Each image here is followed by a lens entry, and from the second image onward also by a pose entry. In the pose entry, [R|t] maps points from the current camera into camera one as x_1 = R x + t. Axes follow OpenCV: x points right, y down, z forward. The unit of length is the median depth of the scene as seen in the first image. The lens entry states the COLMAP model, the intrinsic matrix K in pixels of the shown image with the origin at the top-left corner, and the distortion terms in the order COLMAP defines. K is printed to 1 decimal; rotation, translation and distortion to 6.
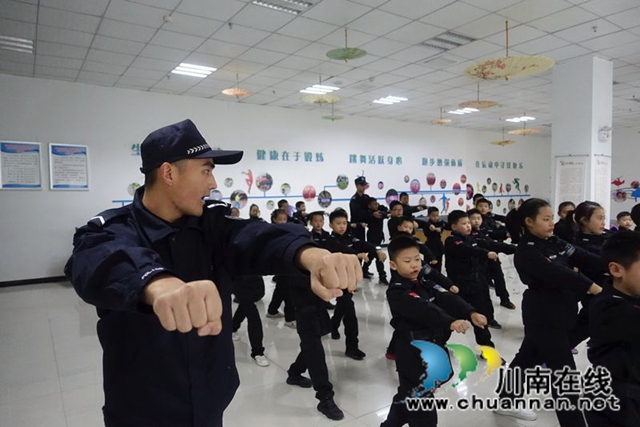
lens RADIAL K [[446.5, 0, 325.8], [0, 446.5, 216.6], [0, 0, 1]] dist [-0.001661, -0.001904]
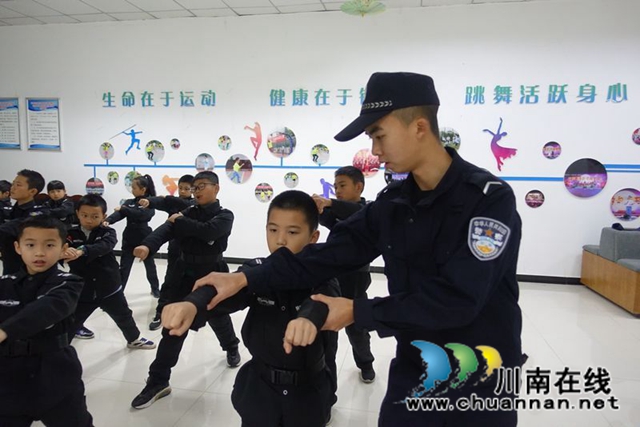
lens RADIAL K [[446.5, 0, 316.8], [0, 446.5, 215.6], [0, 0, 1]] dist [-0.001661, -0.001904]
pose [[0.689698, 0.133418, -0.711700, 0.362517], [-0.053727, 0.989598, 0.133448, -0.064023], [0.722101, -0.053801, 0.689692, 0.621849]]
